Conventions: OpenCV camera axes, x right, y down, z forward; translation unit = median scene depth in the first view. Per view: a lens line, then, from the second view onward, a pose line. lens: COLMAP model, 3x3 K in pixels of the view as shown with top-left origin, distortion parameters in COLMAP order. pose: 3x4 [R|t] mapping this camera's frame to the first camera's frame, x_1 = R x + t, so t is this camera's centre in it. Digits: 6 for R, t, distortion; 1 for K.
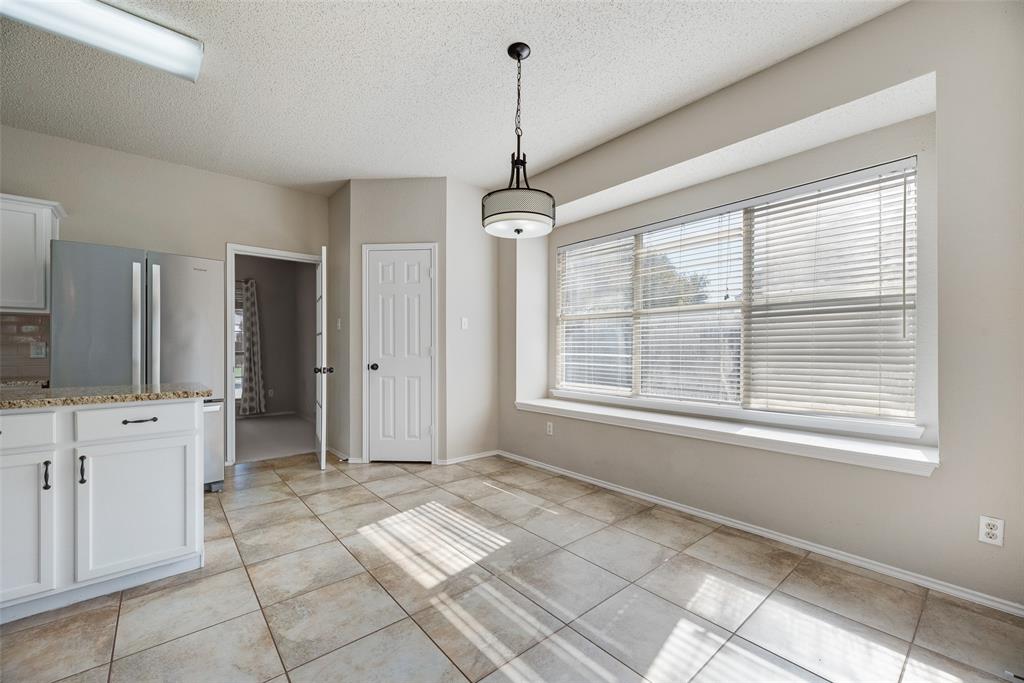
lens RADIAL K [[412.1, 0, 504.1], [0, 412.1, 346.2], [0, 0, 1]] dist [0.003265, 0.000252]
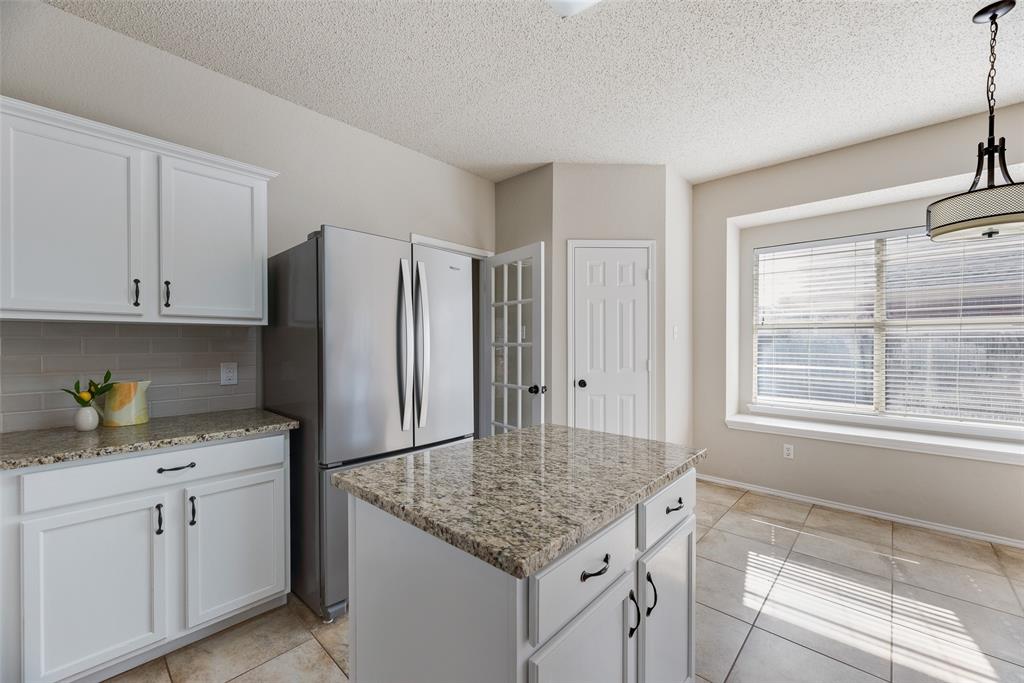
lens RADIAL K [[412.1, 0, 505.9], [0, 412.1, 343.8], [0, 0, 1]] dist [0.003265, 0.000252]
pose [[0.993507, 0.000418, 0.113773, -0.614426], [-0.001322, 0.999968, 0.007868, -0.042037], [-0.113767, -0.007968, 0.993476, 0.183164]]
